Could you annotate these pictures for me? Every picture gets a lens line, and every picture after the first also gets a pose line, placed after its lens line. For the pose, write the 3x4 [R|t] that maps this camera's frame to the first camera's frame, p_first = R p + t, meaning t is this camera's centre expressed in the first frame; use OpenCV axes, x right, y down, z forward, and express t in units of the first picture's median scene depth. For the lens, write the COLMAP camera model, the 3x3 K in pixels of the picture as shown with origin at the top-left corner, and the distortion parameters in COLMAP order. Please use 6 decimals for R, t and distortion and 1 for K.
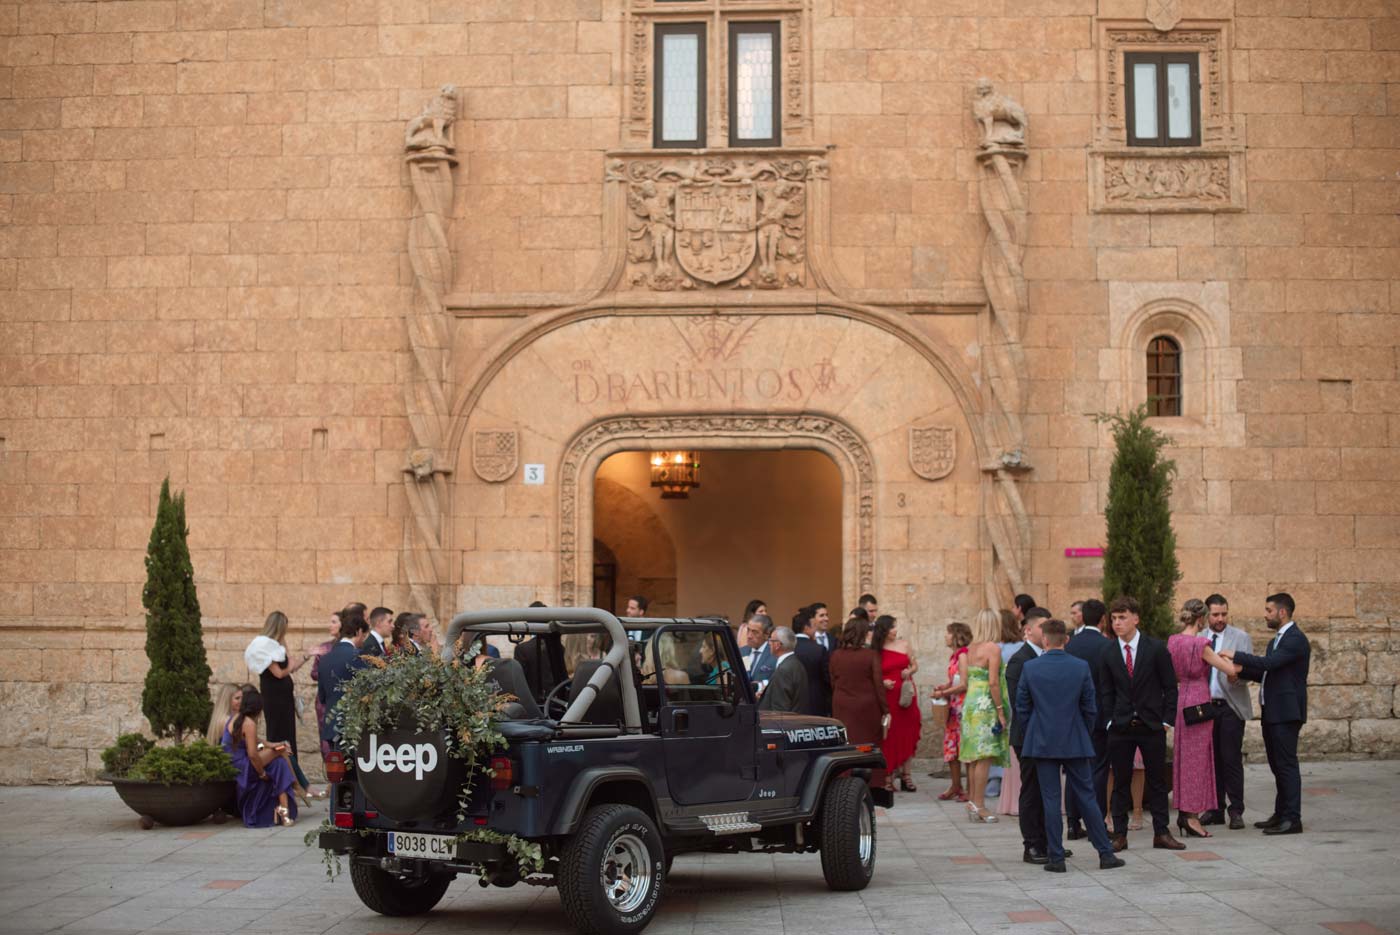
lens RADIAL K [[1812.3, 0, 700.0], [0, 1812.3, 467.5], [0, 0, 1]] dist [-0.128532, -0.013533]
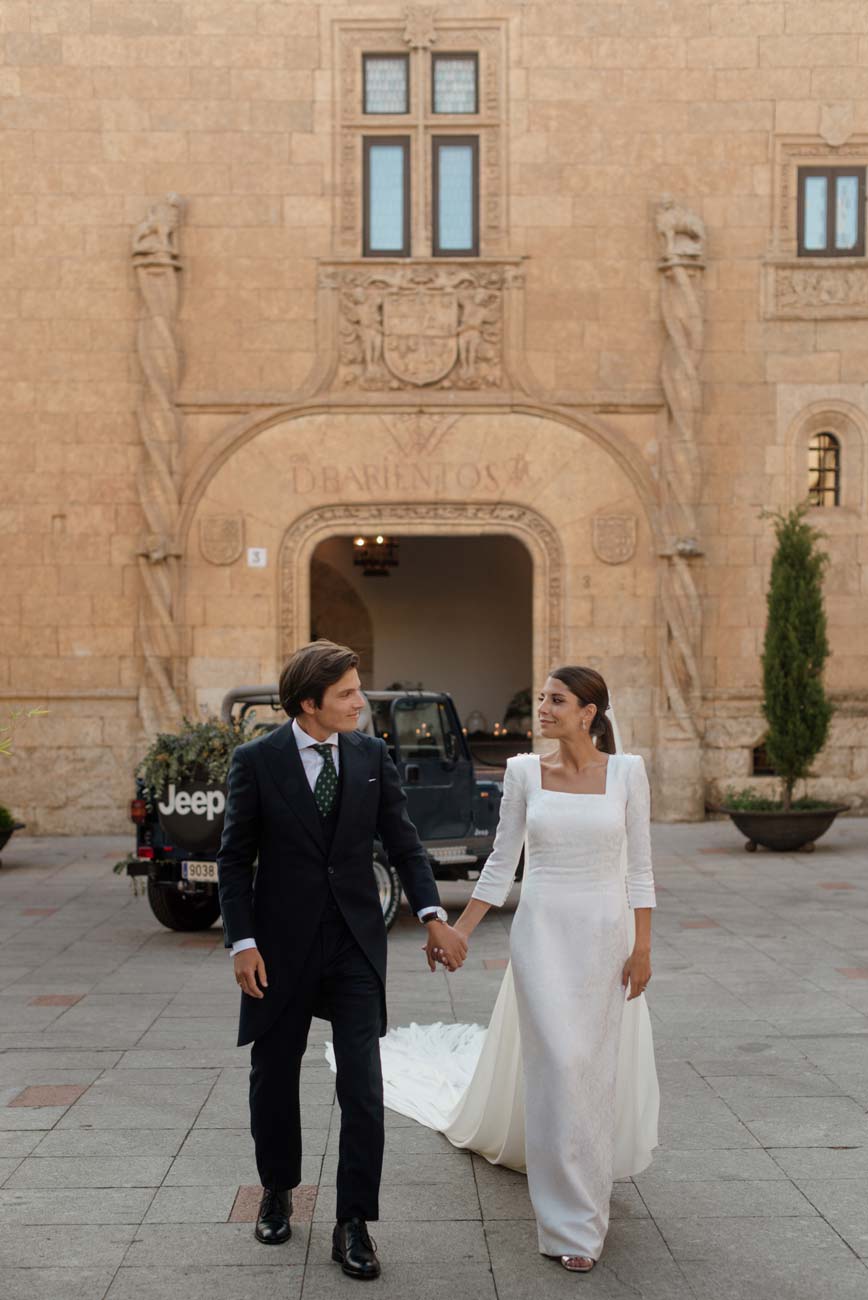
lens RADIAL K [[2242.0, 0, 434.0], [0, 2242.0, 650.0], [0, 0, 1]] dist [-0.029249, -0.088768]
pose [[0.998767, 0.001825, 0.049602, -0.050368], [-0.005473, 0.997281, 0.073494, -0.040690], [-0.049333, -0.073675, 0.996061, -0.371271]]
